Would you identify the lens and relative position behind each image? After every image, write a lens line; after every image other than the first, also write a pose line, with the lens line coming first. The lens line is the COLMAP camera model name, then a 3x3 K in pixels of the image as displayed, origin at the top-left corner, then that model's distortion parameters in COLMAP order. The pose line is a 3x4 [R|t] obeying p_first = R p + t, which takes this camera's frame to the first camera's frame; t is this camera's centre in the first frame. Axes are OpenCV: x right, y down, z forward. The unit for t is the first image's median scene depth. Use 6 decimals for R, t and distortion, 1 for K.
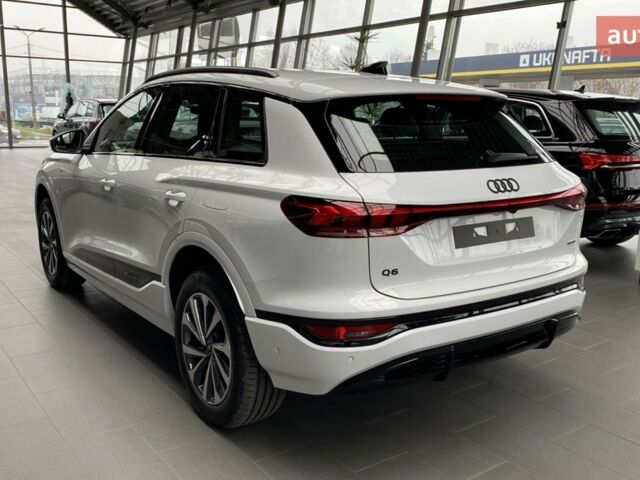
lens RADIAL K [[635.5, 0, 320.0], [0, 635.5, 240.0], [0, 0, 1]] dist [0.124674, -0.282229]
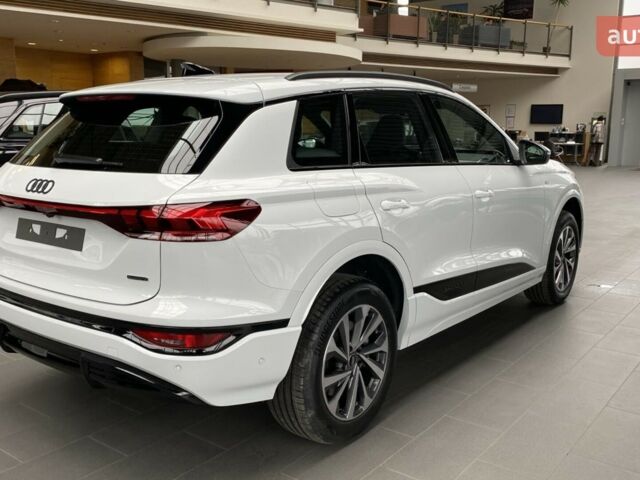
lens RADIAL K [[633.2, 0, 328.3], [0, 633.2, 239.4], [0, 0, 1]] dist [0.133117, -0.279345]
pose [[0.303643, 0.155579, -0.939998, 1.300856], [-0.183801, 0.977612, 0.102432, -0.179326], [0.934889, 0.141670, 0.325441, 1.061117]]
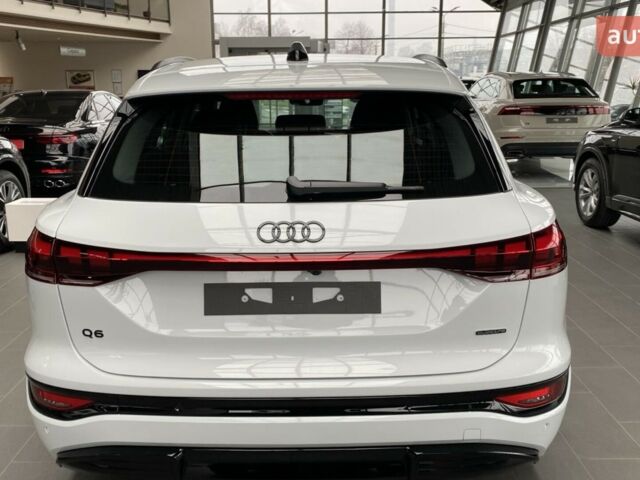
lens RADIAL K [[635.5, 0, 320.0], [0, 635.5, 240.0], [0, 0, 1]] dist [0.124674, -0.282229]
pose [[0.806933, 0.113295, -0.579675, 0.663801], [-0.090449, 0.993558, 0.068277, -0.119112], [0.583676, -0.002664, 0.811982, 0.468967]]
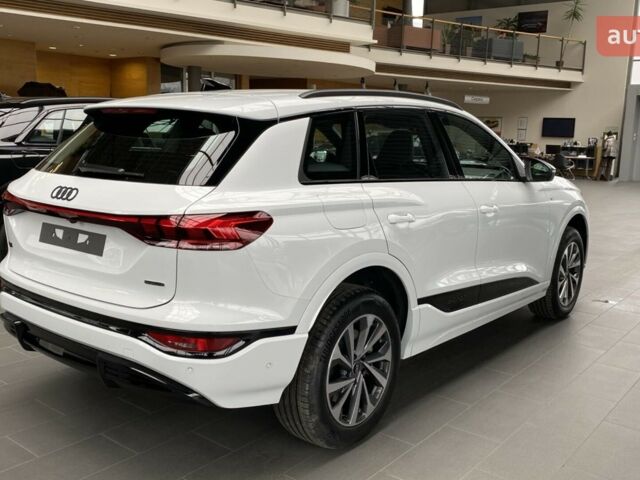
lens RADIAL K [[632.4, 0, 327.7], [0, 632.4, 236.1], [0, 0, 1]] dist [0.132012, -0.293021]
pose [[0.285034, 0.148970, -0.946870, 1.339952], [-0.208851, 0.973767, 0.090332, -0.191664], [0.935487, 0.172007, 0.308670, 1.047870]]
